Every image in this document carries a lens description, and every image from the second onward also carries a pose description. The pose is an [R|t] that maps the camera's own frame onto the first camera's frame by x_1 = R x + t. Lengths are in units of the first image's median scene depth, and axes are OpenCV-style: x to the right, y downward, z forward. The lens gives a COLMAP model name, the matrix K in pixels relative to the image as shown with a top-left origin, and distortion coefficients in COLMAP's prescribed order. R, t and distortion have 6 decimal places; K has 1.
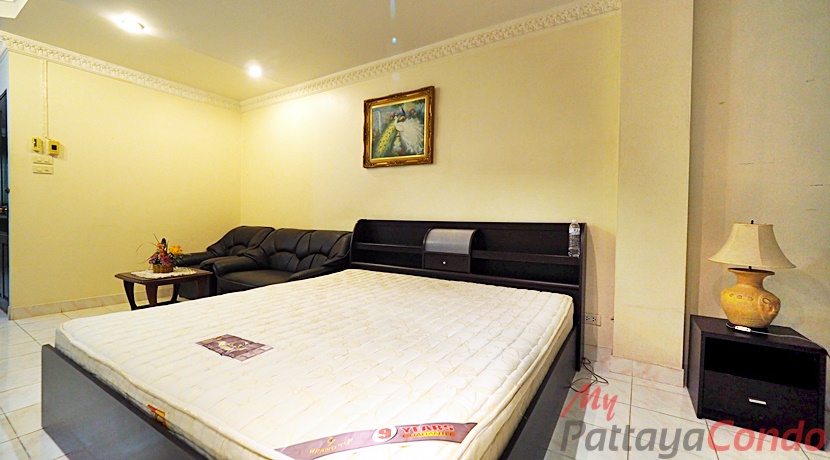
lens RADIAL K [[346.6, 0, 392.7], [0, 346.6, 221.3], [0, 0, 1]] dist [-0.000939, -0.000042]
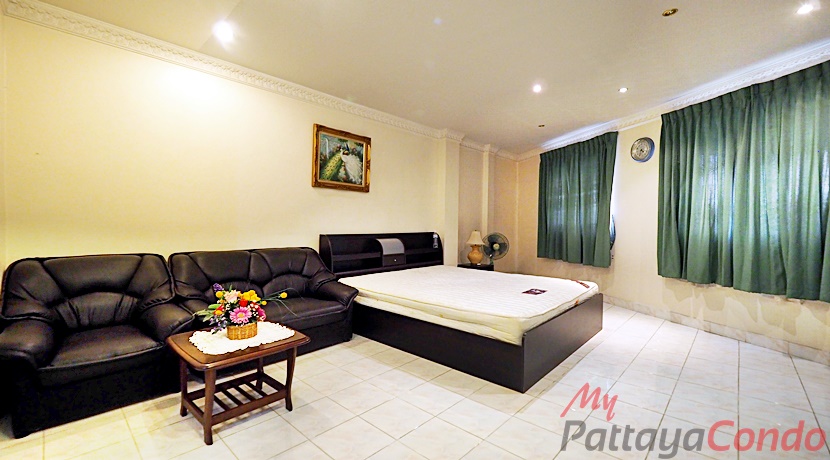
lens RADIAL K [[351.3, 0, 415.8], [0, 351.3, 224.7], [0, 0, 1]] dist [-0.000405, 0.000081]
pose [[0.139722, -0.015288, 0.990073, -1.177446], [0.005114, 0.999879, 0.014718, -0.053966], [-0.990178, 0.003007, 0.139783, 0.571874]]
